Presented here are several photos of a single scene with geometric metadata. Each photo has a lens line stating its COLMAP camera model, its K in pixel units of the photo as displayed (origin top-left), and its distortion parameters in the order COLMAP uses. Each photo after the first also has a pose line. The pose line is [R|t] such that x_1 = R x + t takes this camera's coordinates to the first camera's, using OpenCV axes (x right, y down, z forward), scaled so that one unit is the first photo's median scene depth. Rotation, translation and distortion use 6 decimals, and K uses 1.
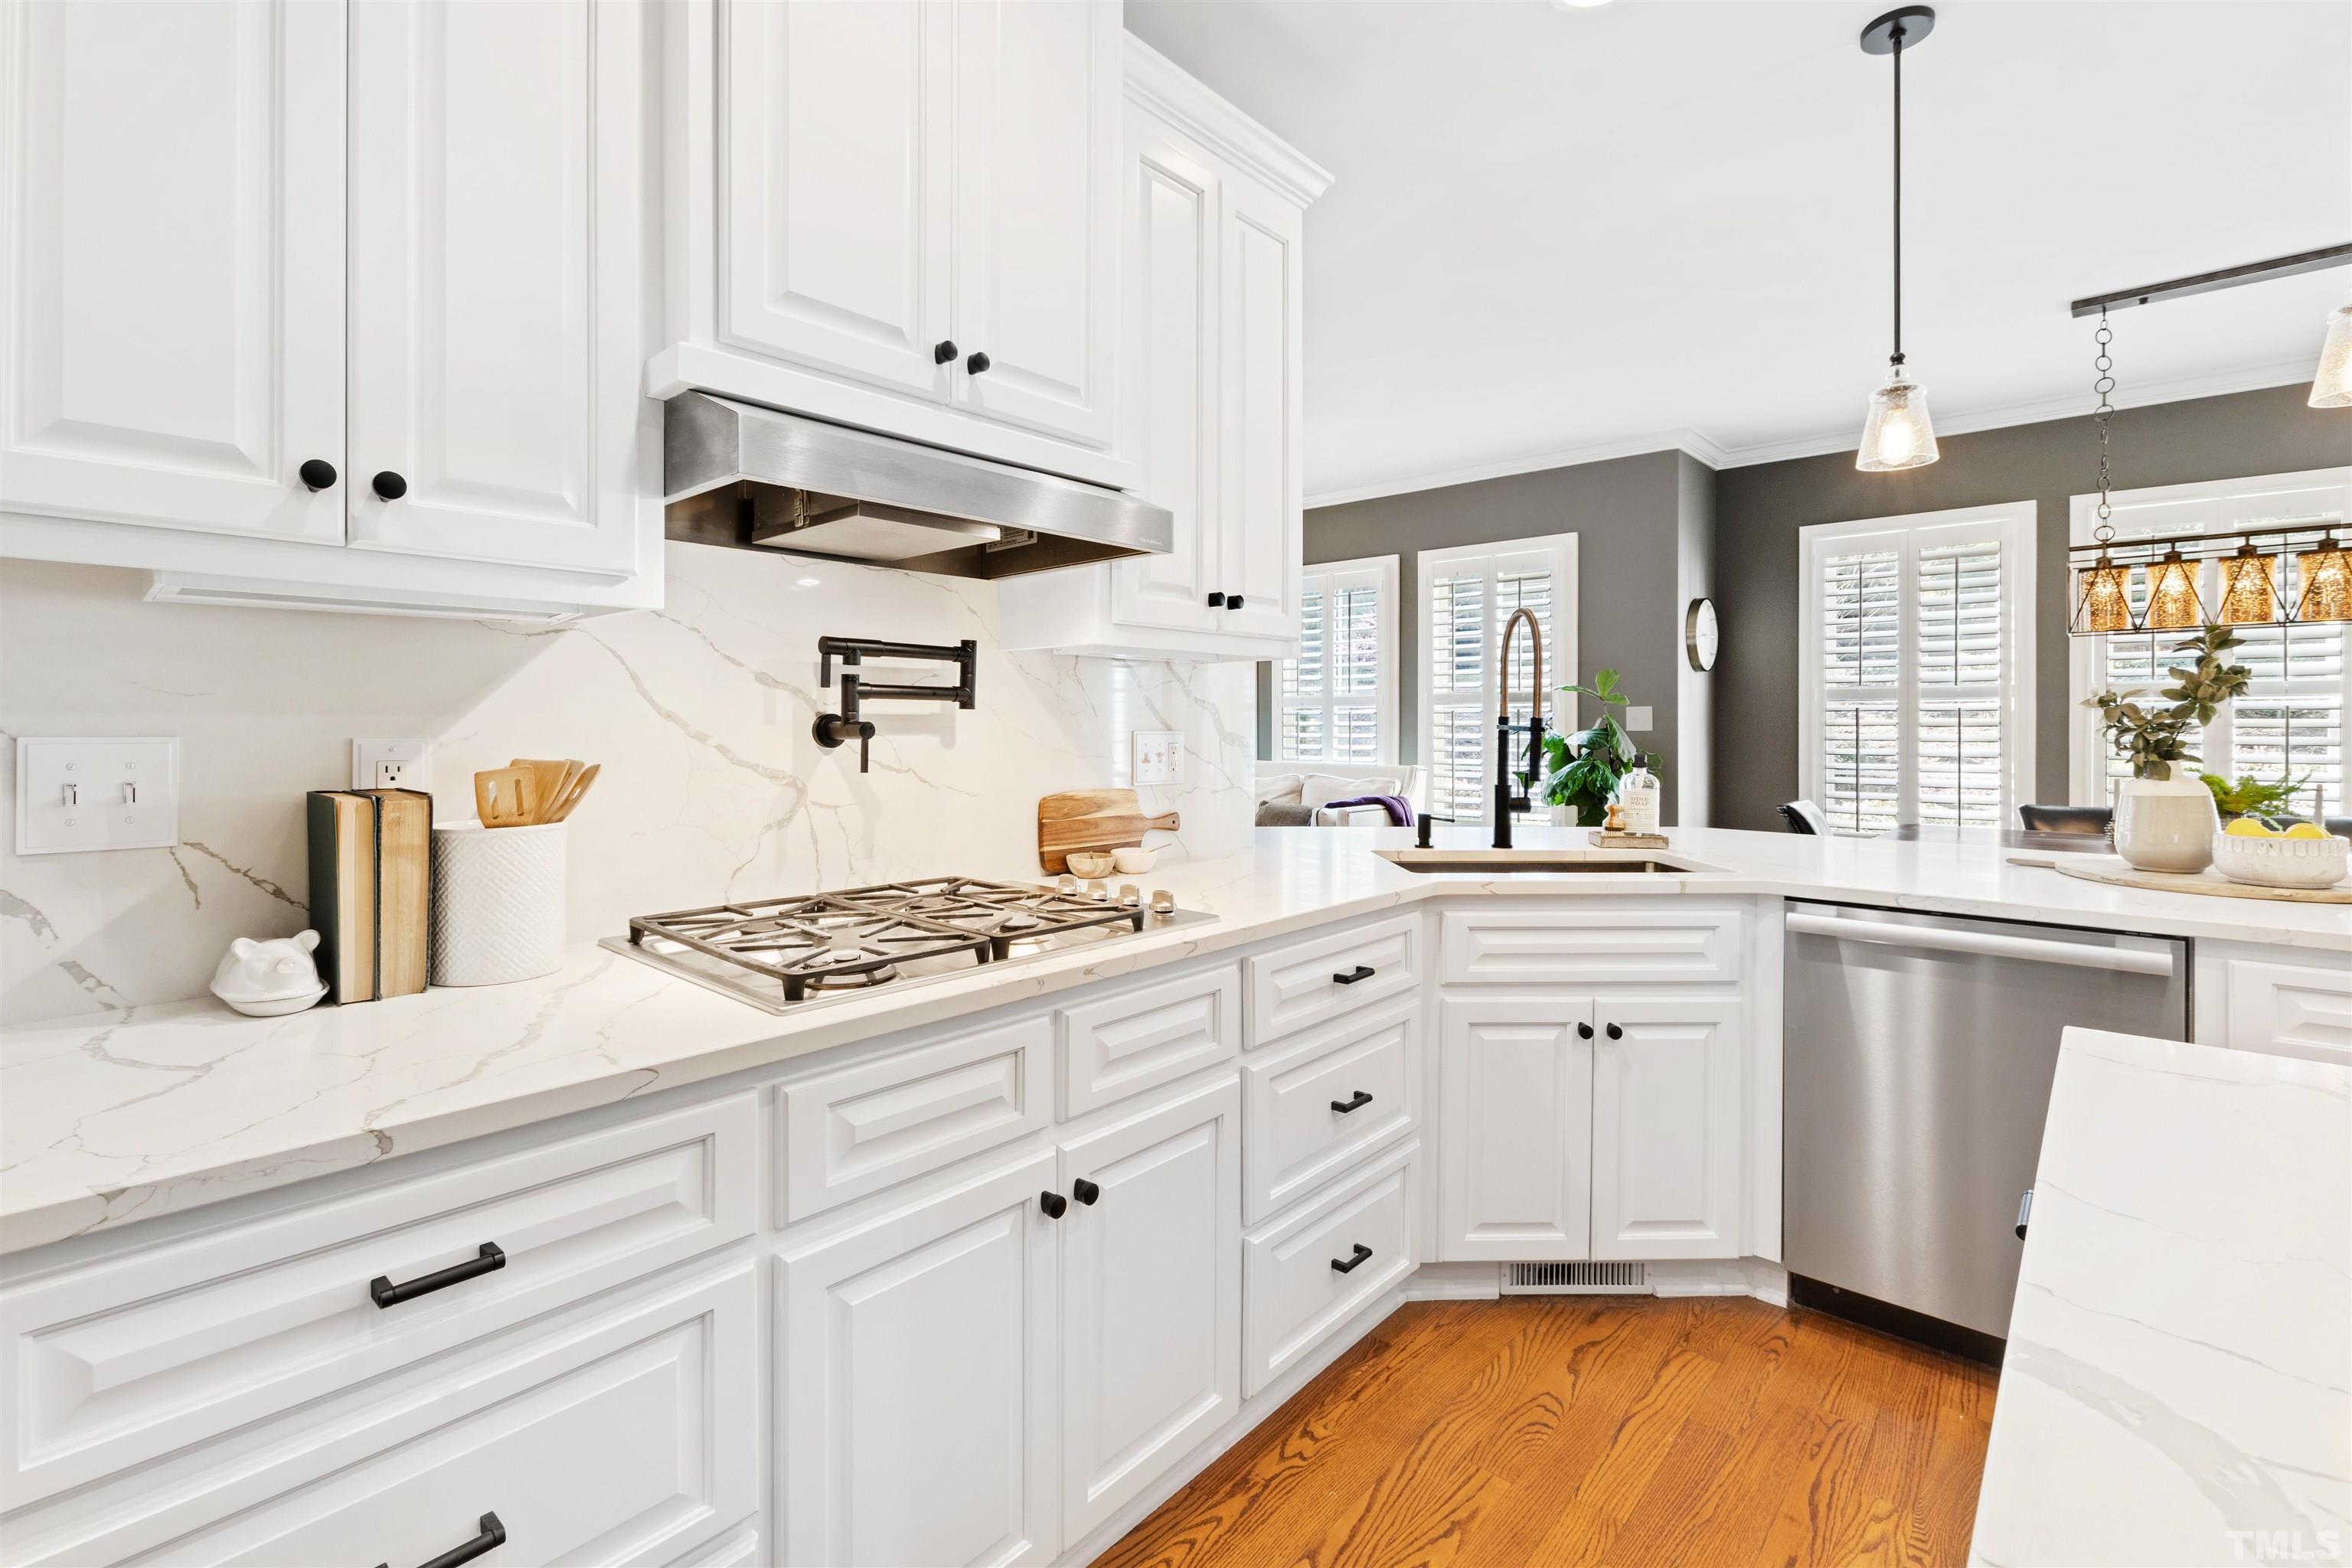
lens RADIAL K [[1061.0, 0, 1178.8], [0, 1061.0, 727.7], [0, 0, 1]] dist [0.002701, 0.000548]
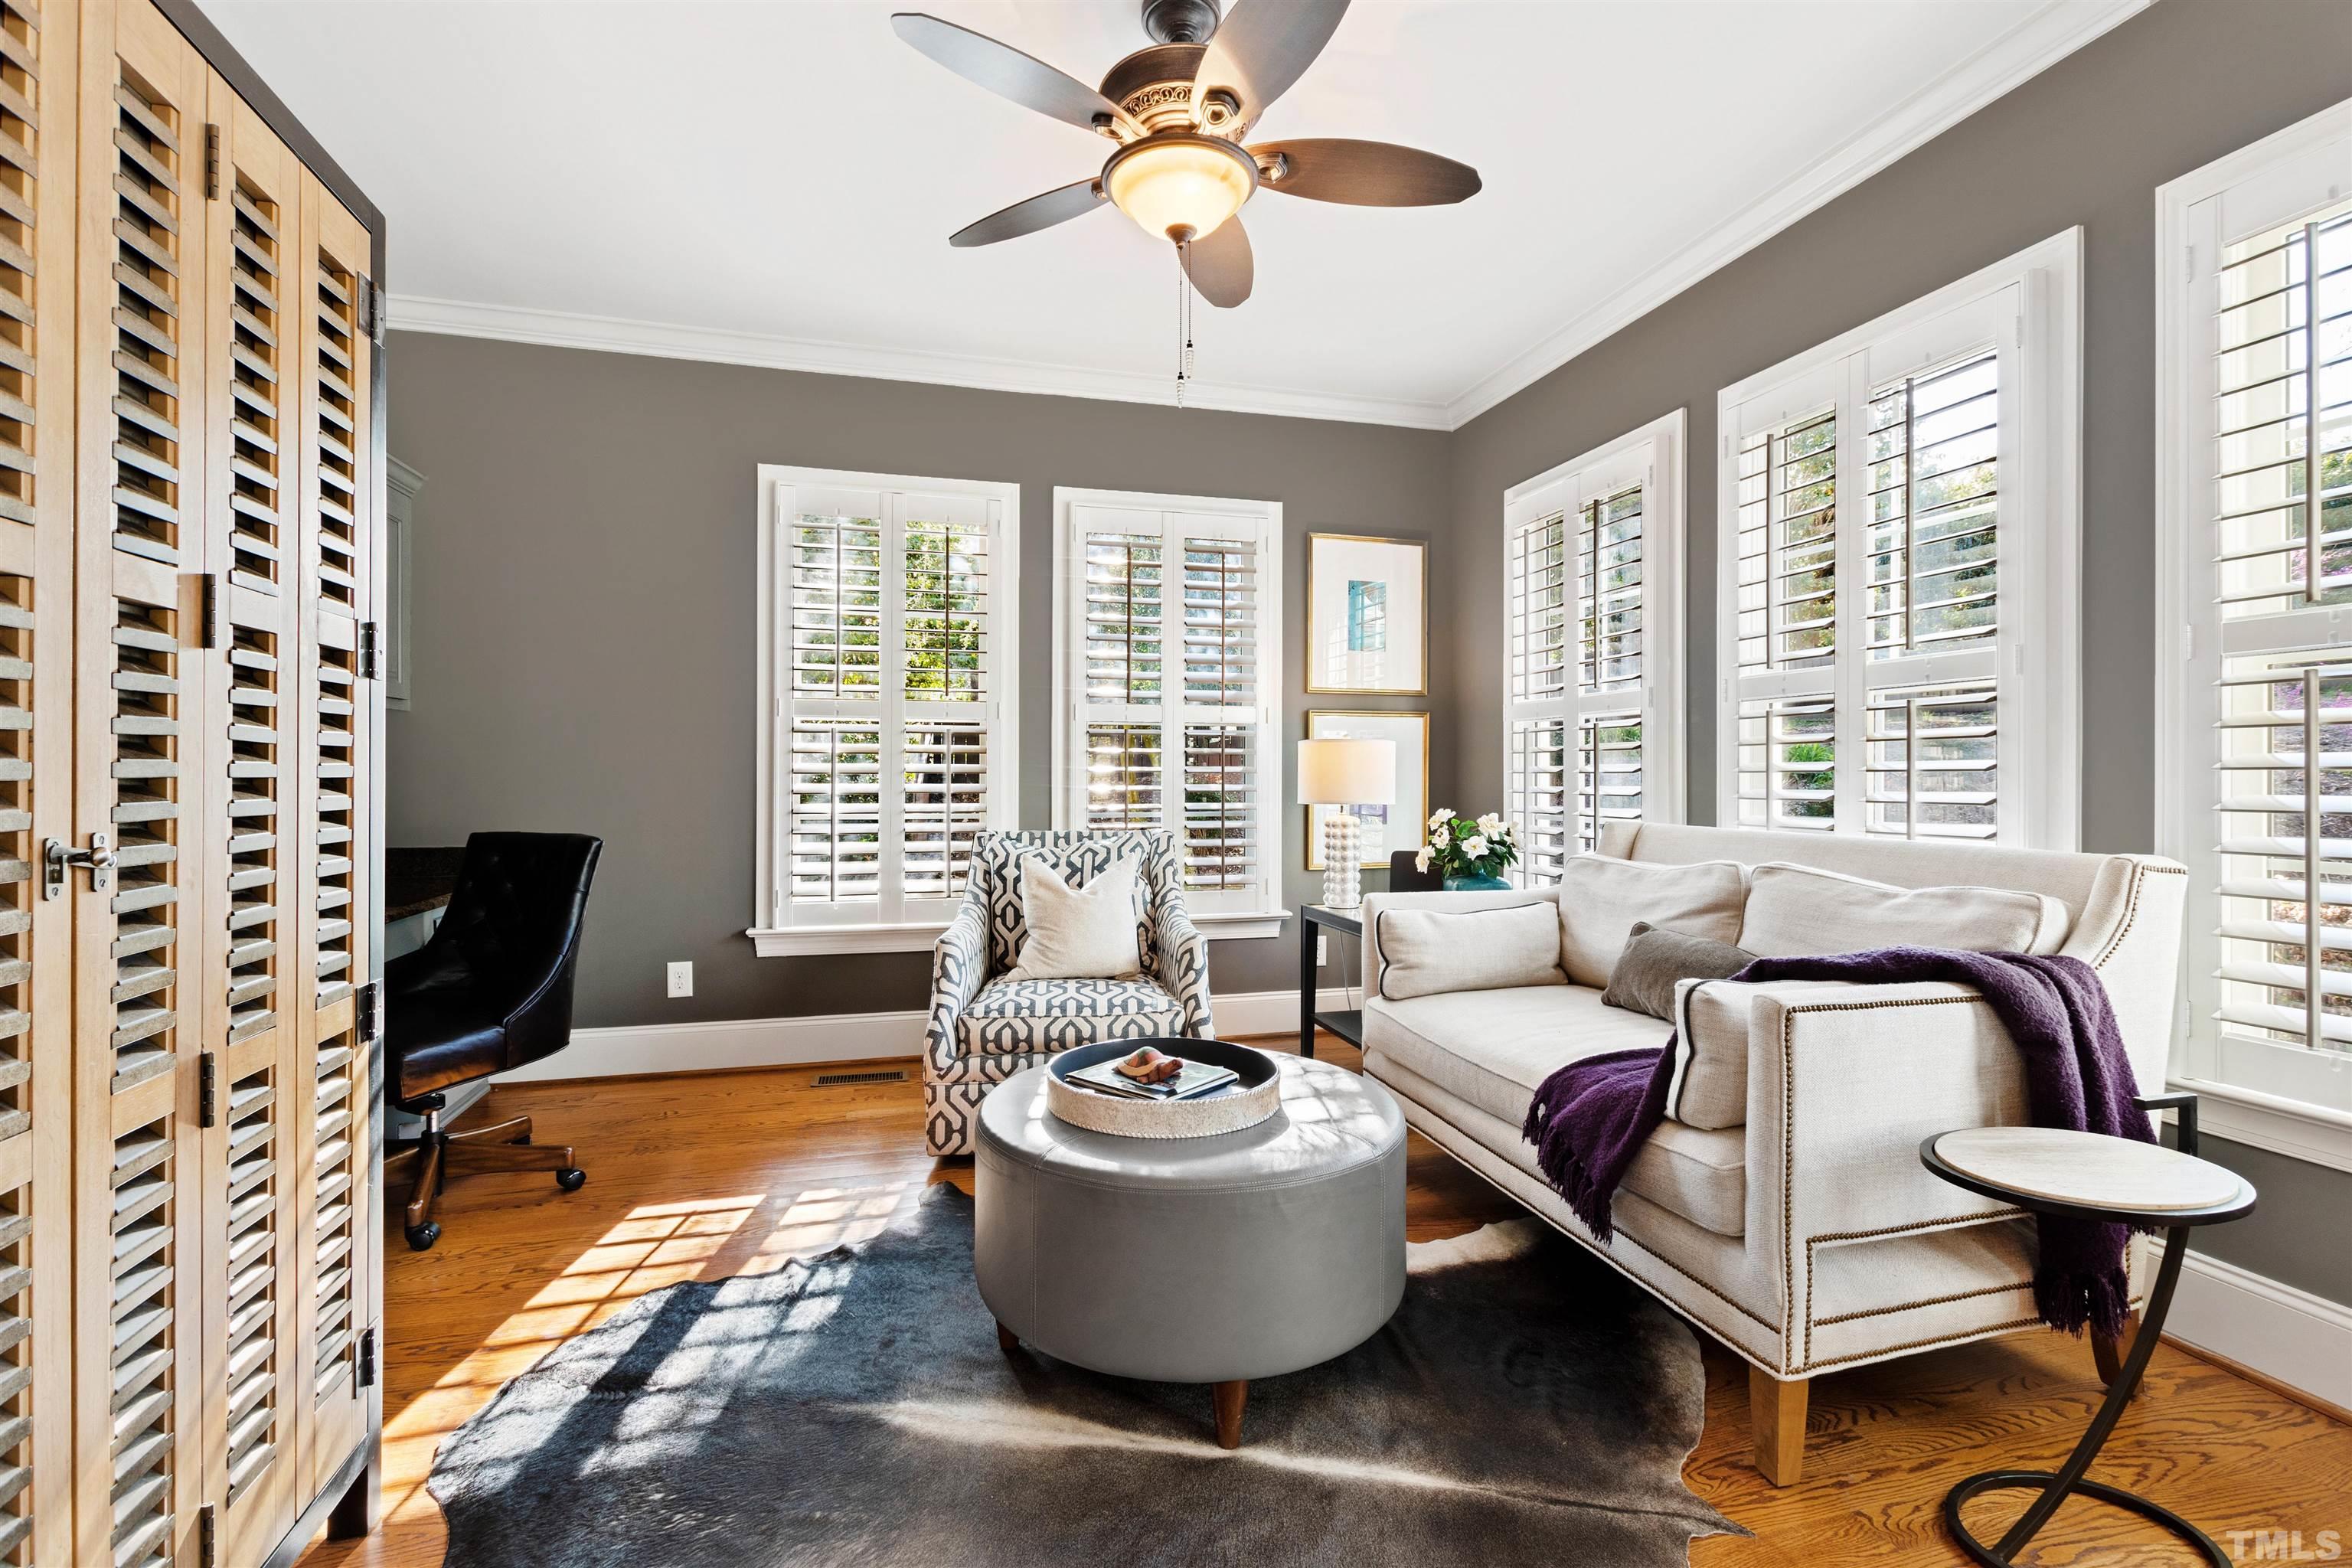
lens RADIAL K [[1021.7, 0, 1176.0], [0, 1021.7, 784.0], [0, 0, 1]] dist [-0.000120, -0.000040]
pose [[0.848444, 0.011484, -0.529161, 0.533699], [-0.015258, 0.999880, -0.002763, 0.074902], [0.529065, 0.010418, 0.848517, 2.236478]]
